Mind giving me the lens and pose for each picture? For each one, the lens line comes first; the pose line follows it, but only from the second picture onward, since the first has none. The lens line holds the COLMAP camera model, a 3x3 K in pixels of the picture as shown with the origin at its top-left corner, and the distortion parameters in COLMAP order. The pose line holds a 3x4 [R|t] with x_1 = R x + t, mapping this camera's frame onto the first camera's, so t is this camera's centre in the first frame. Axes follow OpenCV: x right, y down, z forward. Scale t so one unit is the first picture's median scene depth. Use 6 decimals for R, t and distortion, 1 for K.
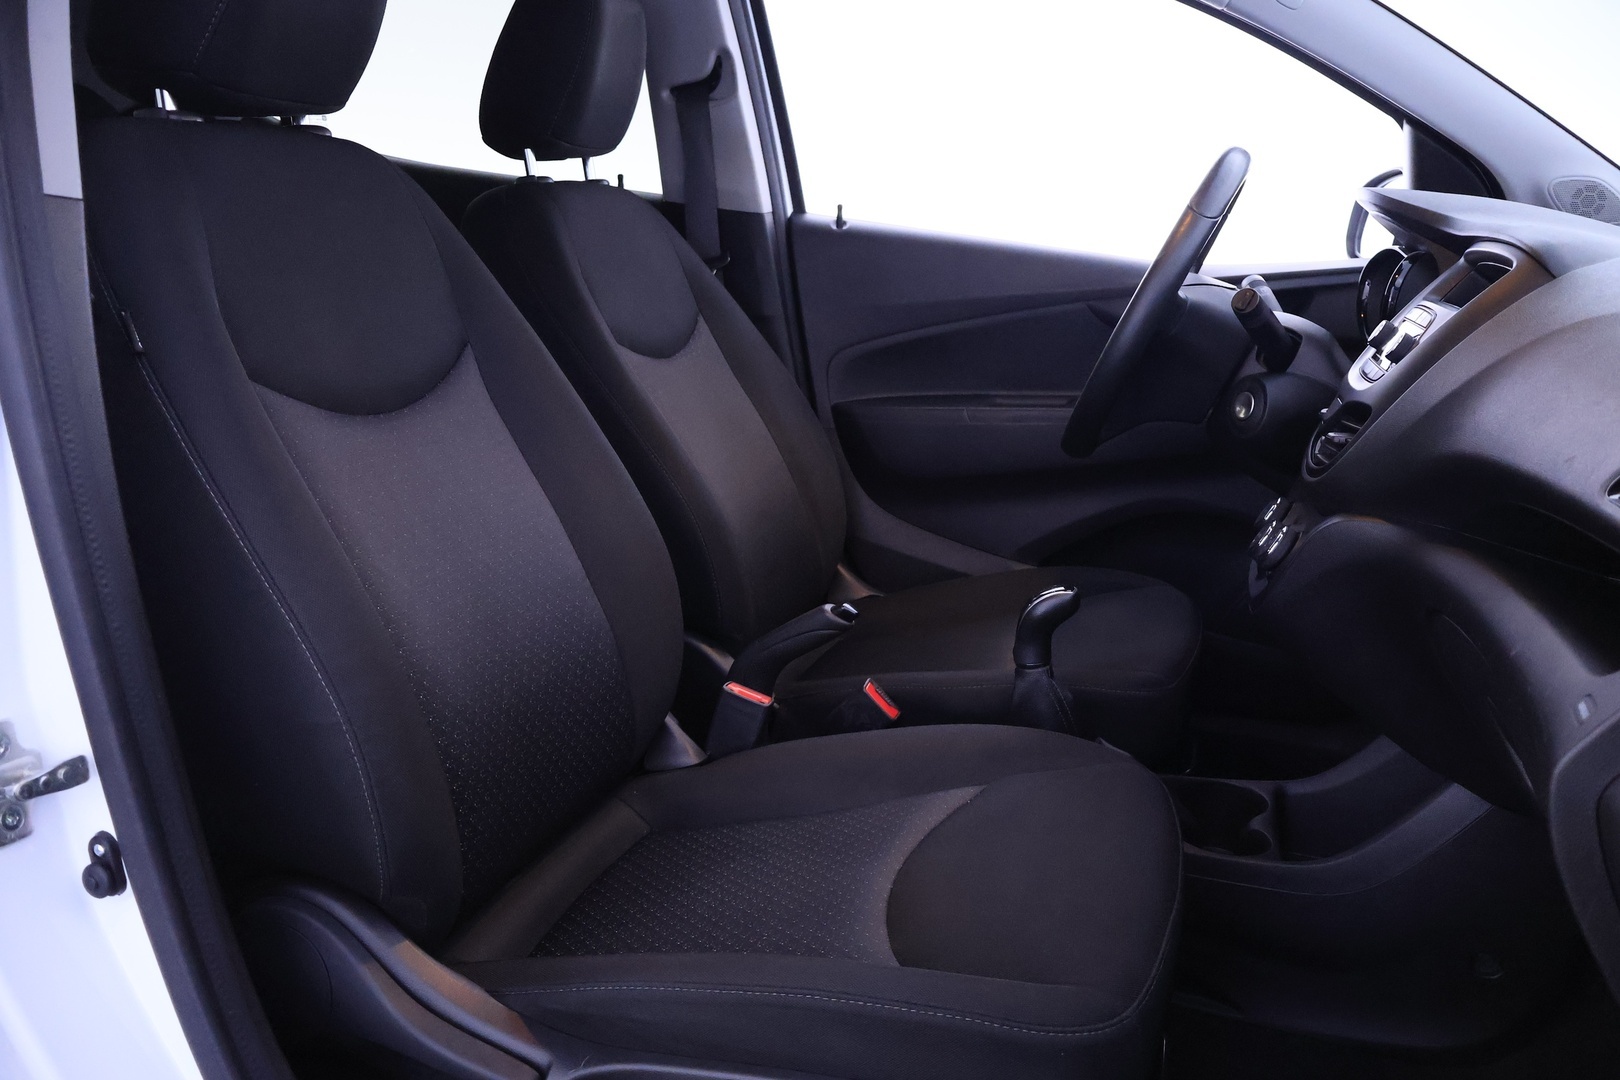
lens RADIAL K [[1364.5, 0, 810.0], [0, 1364.5, 540.0], [0, 0, 1]] dist [-0.007706, 0.001445]
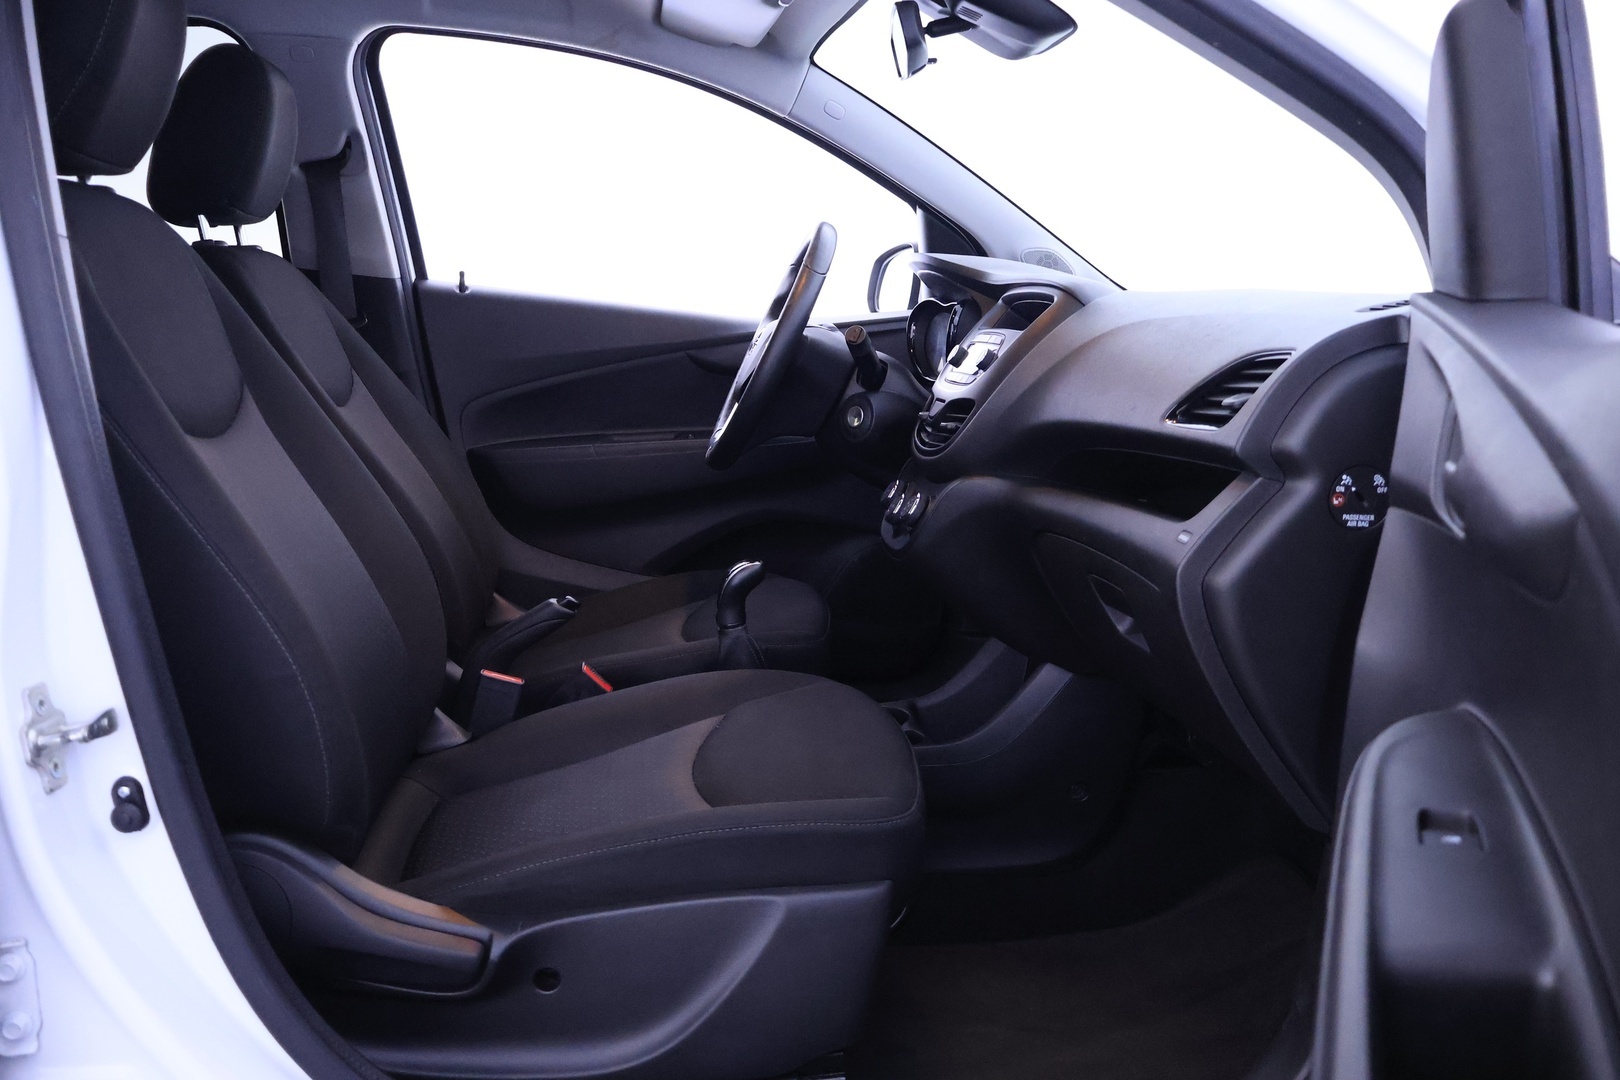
lens RADIAL K [[1382.2, 0, 810.0], [0, 1382.2, 540.0], [0, 0, 1]] dist [0.005618, 0.011614]
pose [[0.915097, -0.075555, 0.396091, -0.253537], [0.101173, 0.993888, -0.044156, 0.072669], [-0.390334, 0.080481, 0.917149, -0.188226]]
